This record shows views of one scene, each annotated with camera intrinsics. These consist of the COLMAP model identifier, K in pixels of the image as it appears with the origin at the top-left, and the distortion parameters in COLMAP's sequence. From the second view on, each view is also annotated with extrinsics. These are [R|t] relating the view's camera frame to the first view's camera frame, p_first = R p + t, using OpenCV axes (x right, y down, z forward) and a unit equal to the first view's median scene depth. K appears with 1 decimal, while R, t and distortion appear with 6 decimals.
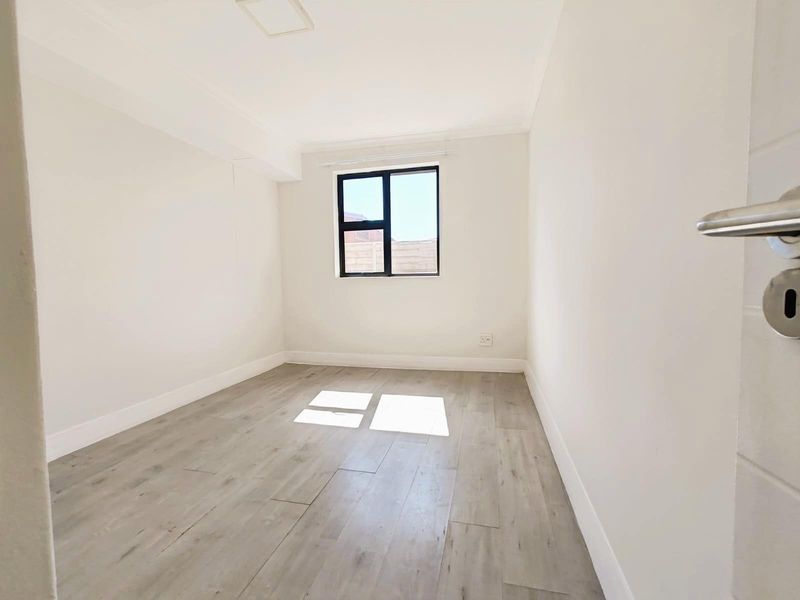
lens RADIAL K [[361.4, 0, 399.7], [0, 361.4, 297.6], [0, 0, 1]] dist [-0.001626, 0.000729]
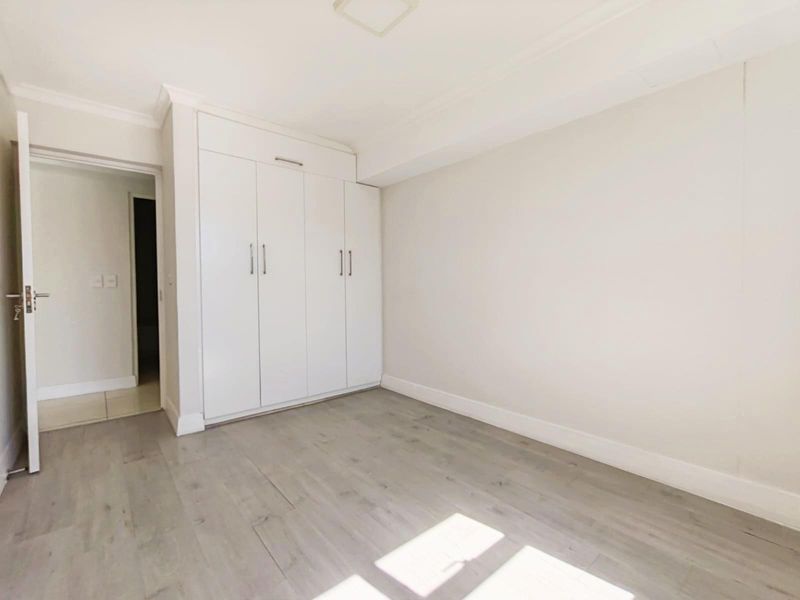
lens RADIAL K [[361.4, 0, 397.7], [0, 361.4, 298.0], [0, 0, 1]] dist [-0.001626, 0.000729]
pose [[-0.594556, 0.039336, -0.803092, 0.330813], [-0.025893, 0.997348, 0.068021, -0.108882], [0.803637, 0.061236, -0.591960, 1.457329]]
